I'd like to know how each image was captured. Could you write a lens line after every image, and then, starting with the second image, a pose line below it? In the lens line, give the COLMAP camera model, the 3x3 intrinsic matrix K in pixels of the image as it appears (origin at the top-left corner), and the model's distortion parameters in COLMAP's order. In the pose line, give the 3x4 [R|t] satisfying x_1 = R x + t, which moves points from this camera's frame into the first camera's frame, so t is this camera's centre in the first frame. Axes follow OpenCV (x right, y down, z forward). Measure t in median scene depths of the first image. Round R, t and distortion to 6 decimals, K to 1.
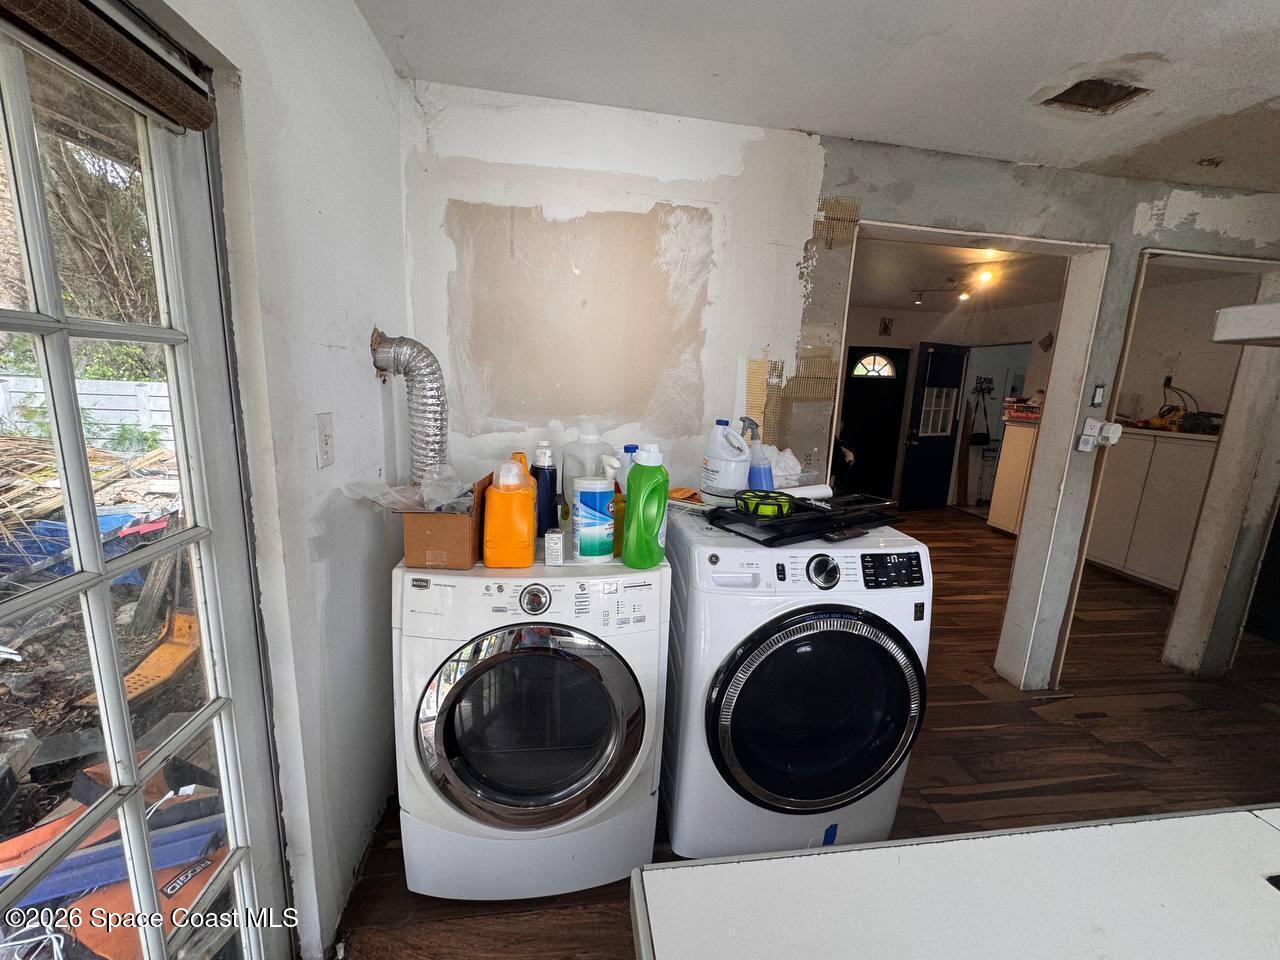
lens RADIAL K [[511.4, 0, 638.0], [0, 511.4, 479.0], [0, 0, 1]] dist [-0.002418, -0.000275]
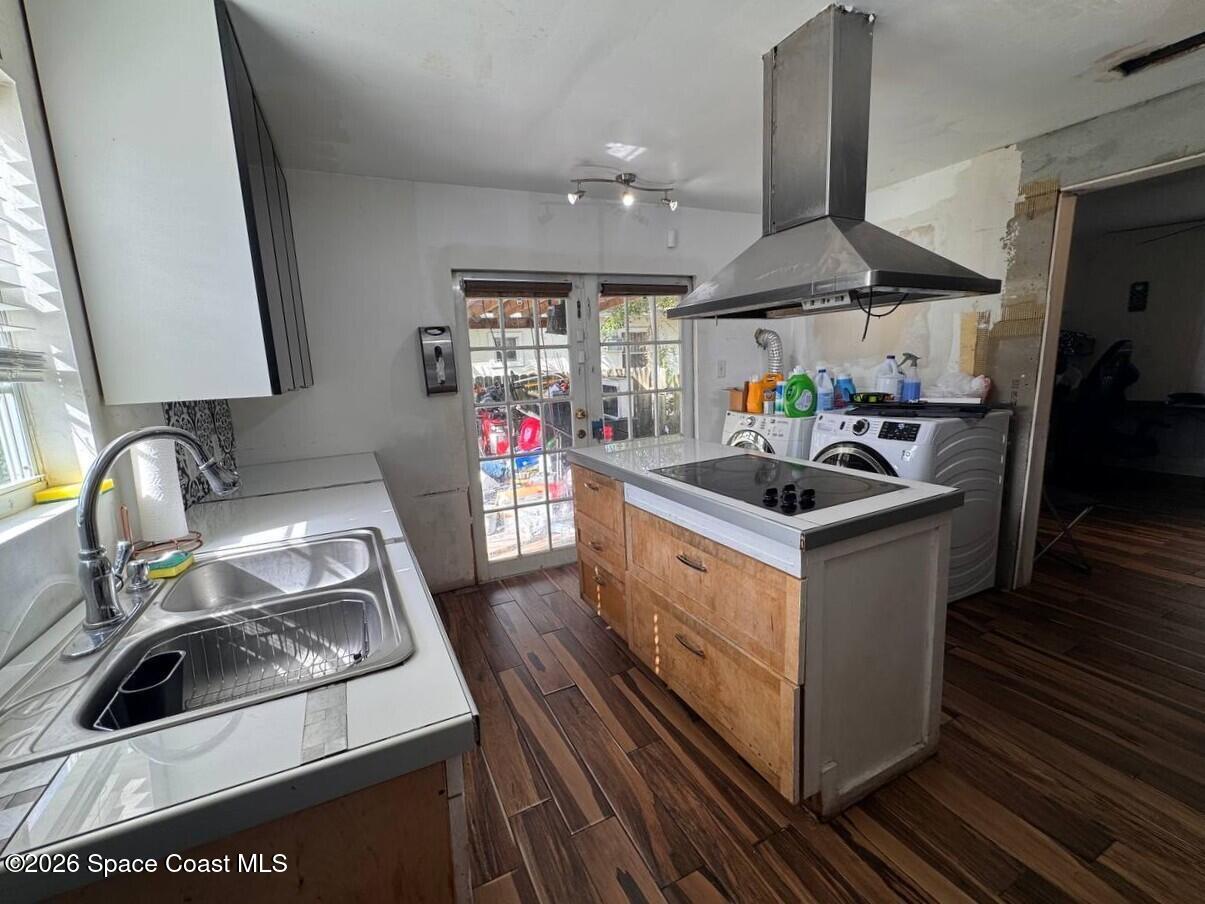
lens RADIAL K [[506.3, 0, 599.1], [0, 506.3, 453.7], [0, 0, 1]] dist [-0.015192, -0.000677]
pose [[0.296547, 0.115016, -0.948067, 1.326604], [-0.121294, 0.989218, 0.082068, 0.169136], [0.947284, 0.090658, 0.307301, -0.379243]]
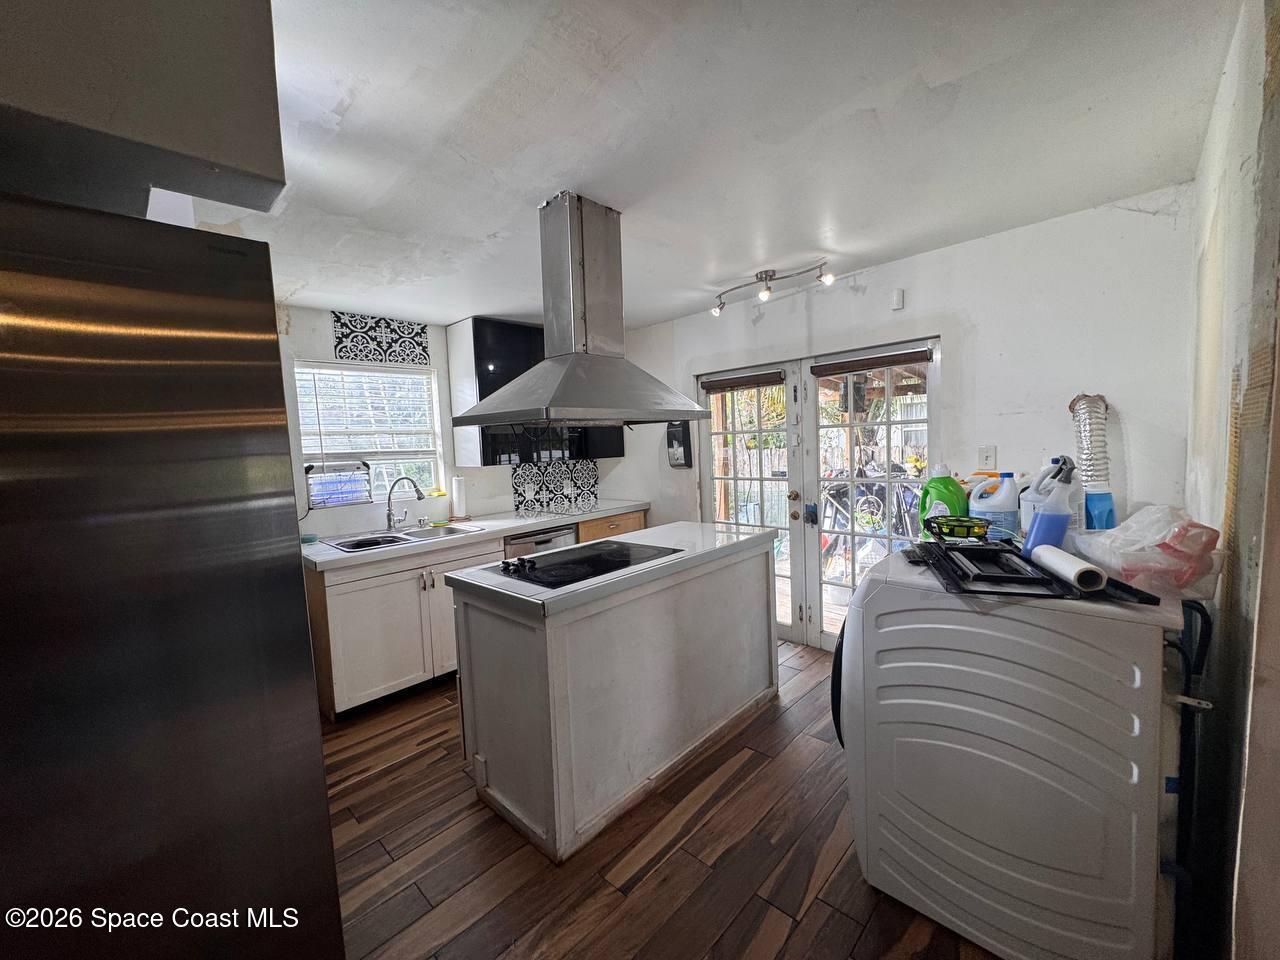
lens RADIAL K [[511.4, 0, 639.6], [0, 511.4, 480.6], [0, 0, 1]] dist [-0.002418, -0.000275]
pose [[-0.783626, 0.040567, -0.619906, 1.153906], [-0.102770, 0.975651, 0.193760, -0.153803], [0.612673, 0.215544, -0.760377, 1.083339]]
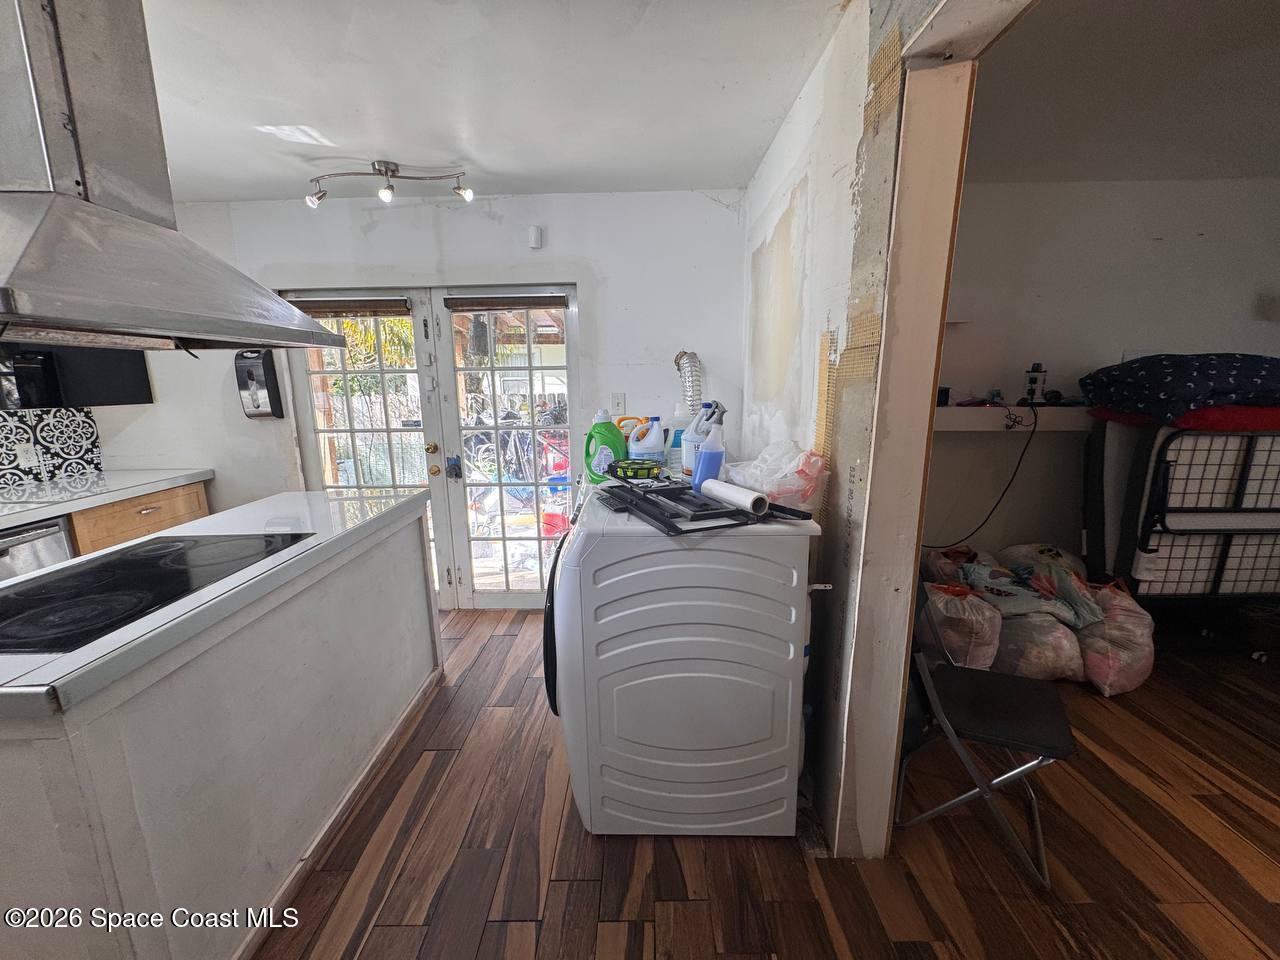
lens RADIAL K [[511.4, 0, 640.1], [0, 511.4, 479.9], [0, 0, 1]] dist [-0.002418, -0.000275]
pose [[-0.138061, 0.154318, -0.978328, 1.085236], [-0.176510, 0.968140, 0.177620, -0.108613], [0.974568, 0.197207, -0.106423, 0.876082]]
